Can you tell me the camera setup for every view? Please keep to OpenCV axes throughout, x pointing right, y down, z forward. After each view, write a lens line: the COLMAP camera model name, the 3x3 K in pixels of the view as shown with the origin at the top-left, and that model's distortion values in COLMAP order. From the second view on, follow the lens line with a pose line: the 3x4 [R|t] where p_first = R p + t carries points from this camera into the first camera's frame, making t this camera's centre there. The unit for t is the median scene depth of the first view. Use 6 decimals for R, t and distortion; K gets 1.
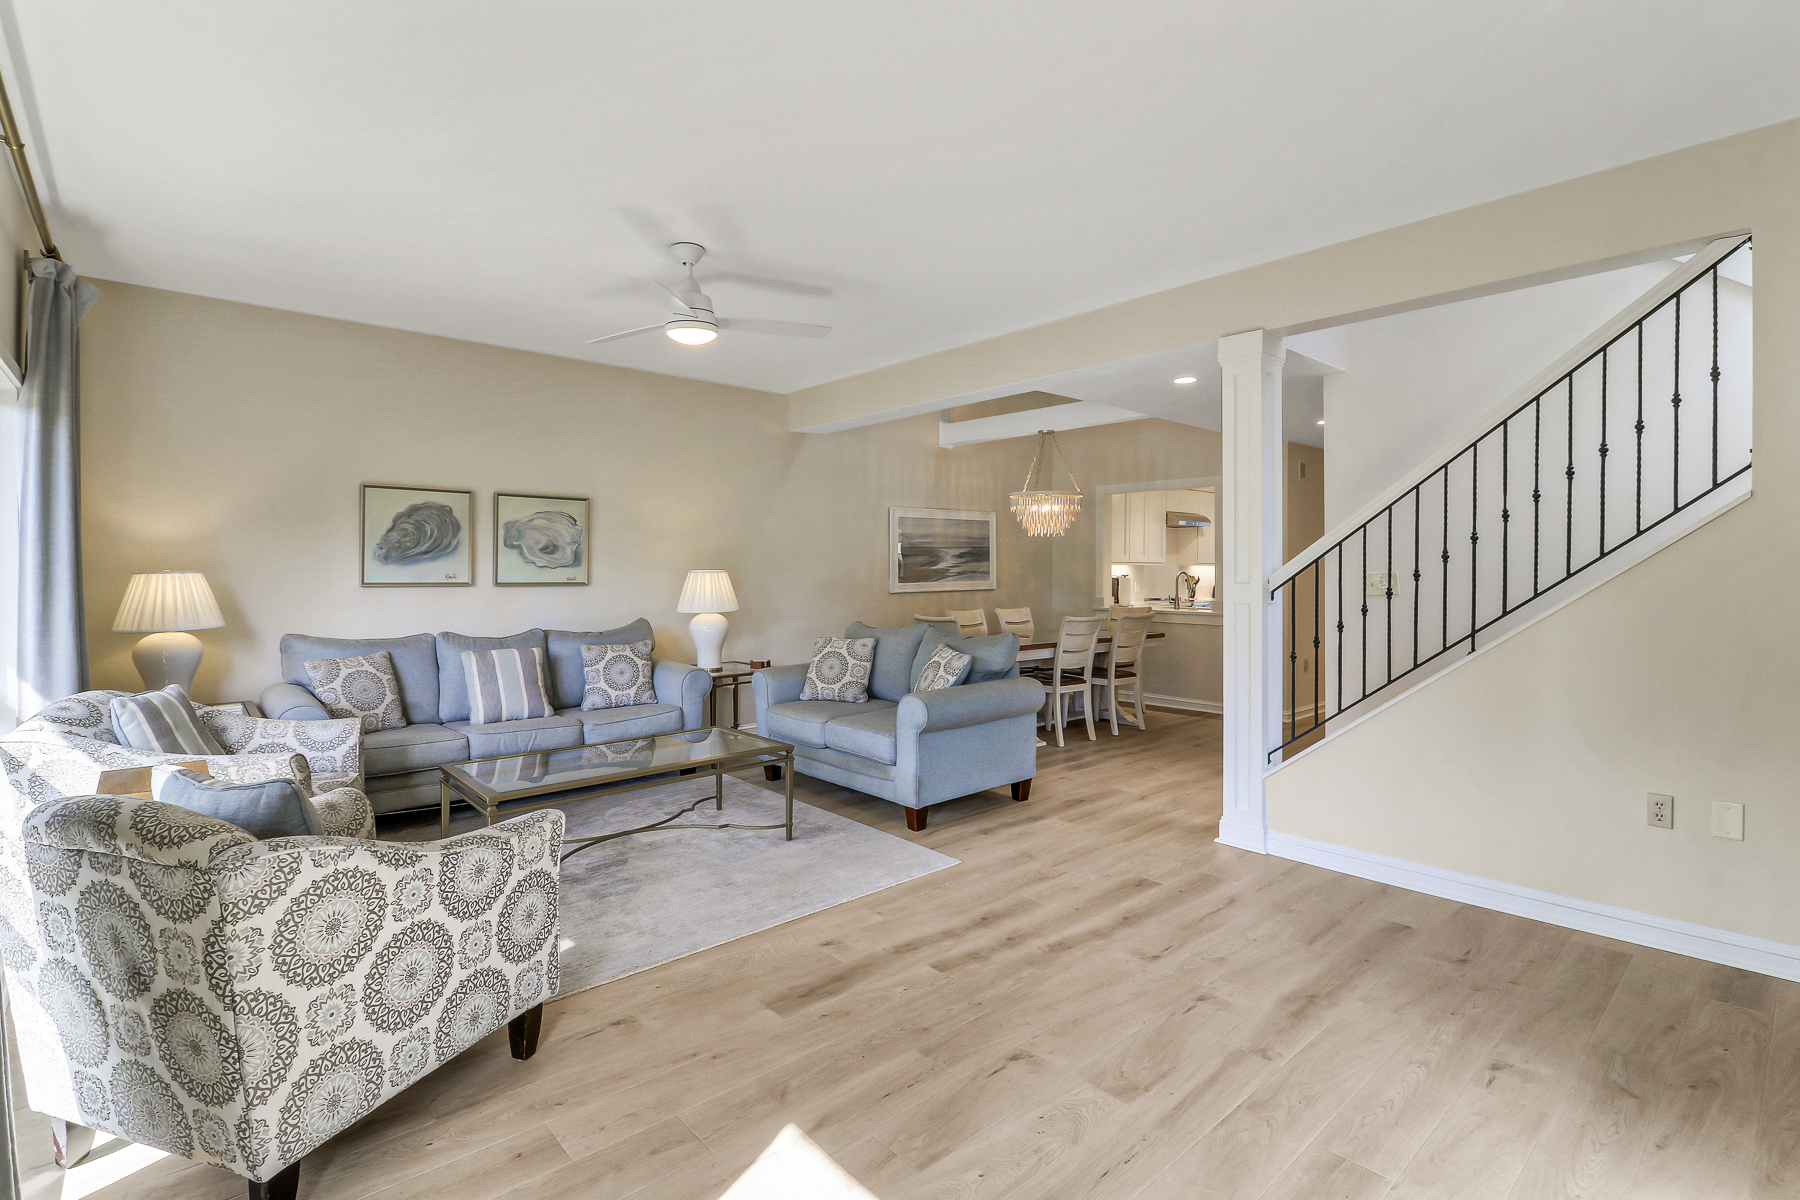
lens RADIAL K [[838.3, 0, 914.1], [0, 838.3, 573.7], [0, 0, 1]] dist [-0.001824, -0.010652]
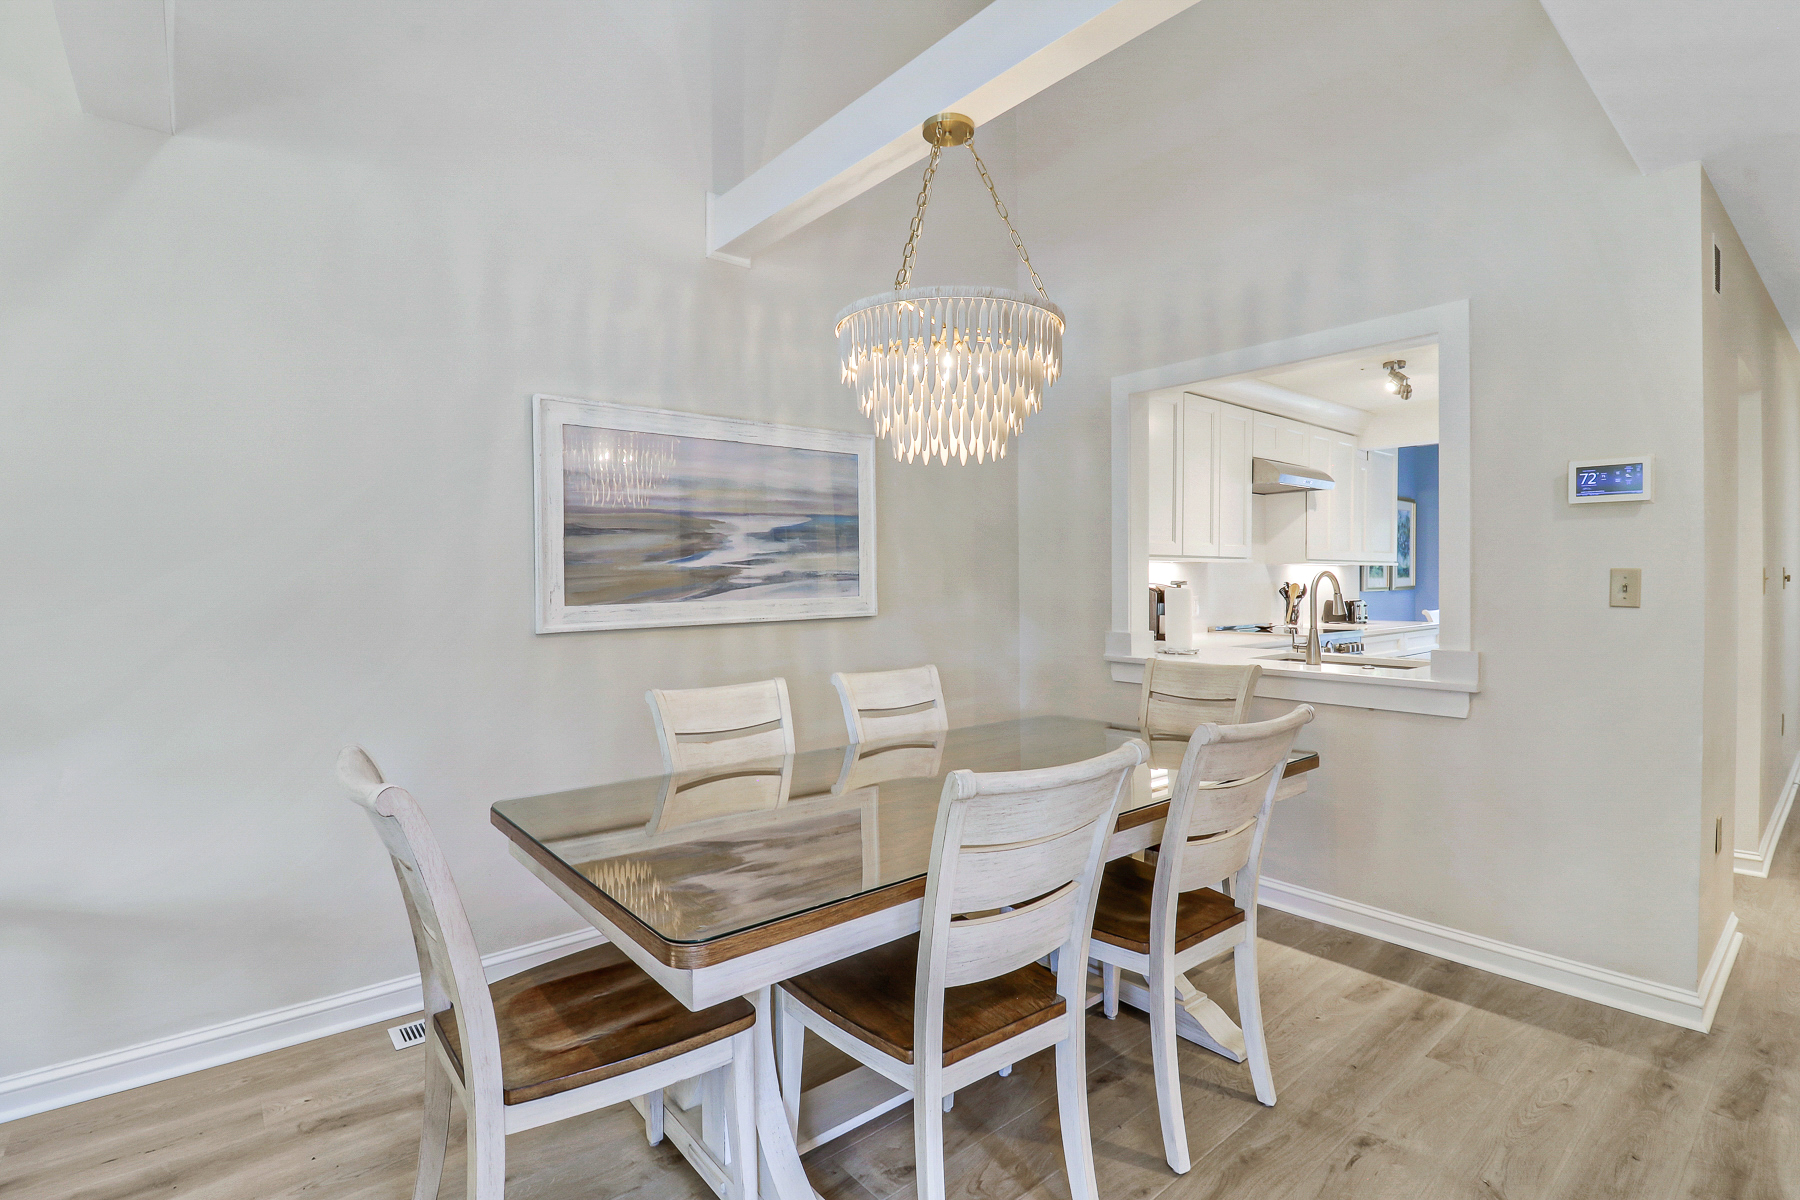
lens RADIAL K [[838.3, 0, 917.8], [0, 838.3, 588.3], [0, 0, 1]] dist [-0.001824, -0.010652]
pose [[0.999672, -0.007298, -0.024535, 0.153217], [0.007352, 0.999971, 0.002116, 0.004447], [0.024519, -0.002296, 0.999697, 0.682675]]
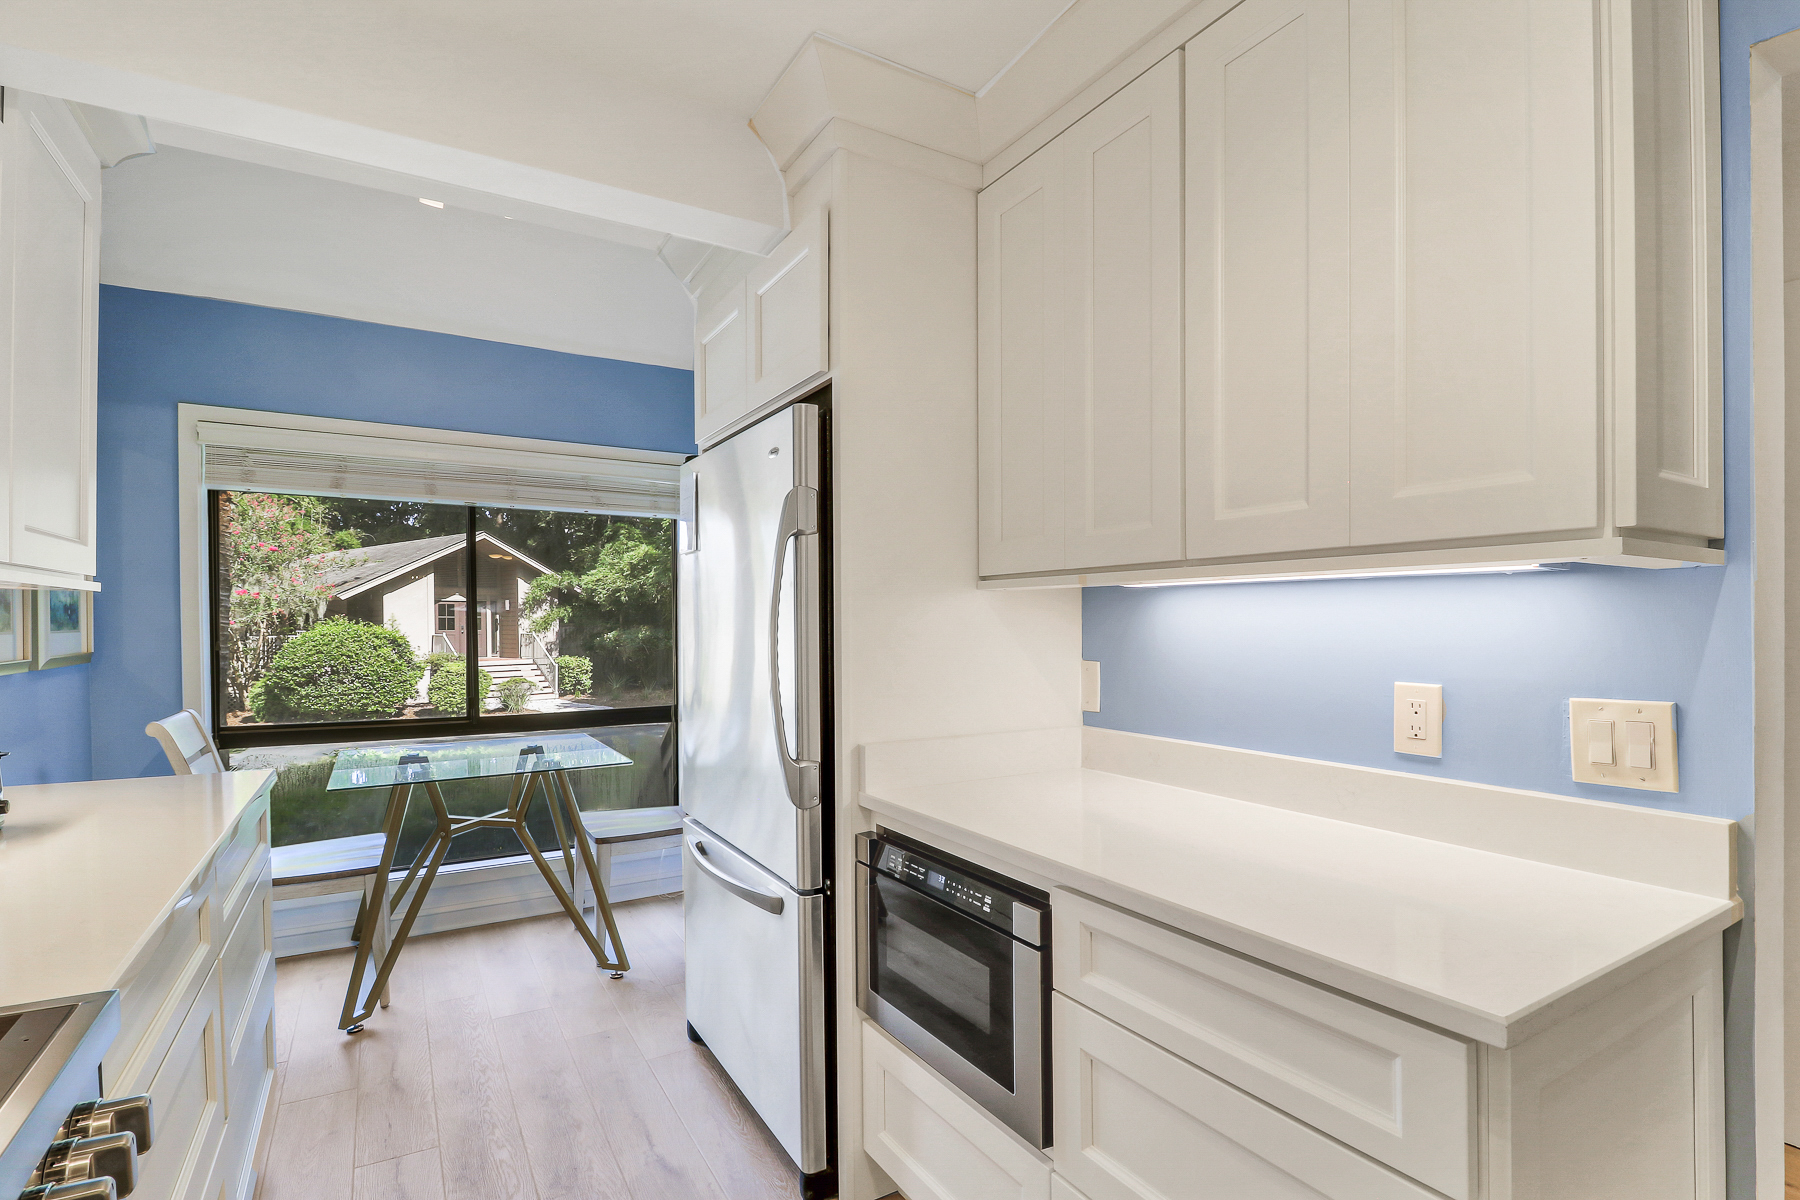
lens RADIAL K [[838.3, 0, 910.4], [0, 838.3, 639.7], [0, 0, 1]] dist [-0.001824, -0.010652]
pose [[0.178232, -0.019770, 0.983790, 0.448964], [0.005048, 0.999803, 0.019177, -0.003376], [-0.983976, 0.001548, 0.178296, 1.323762]]
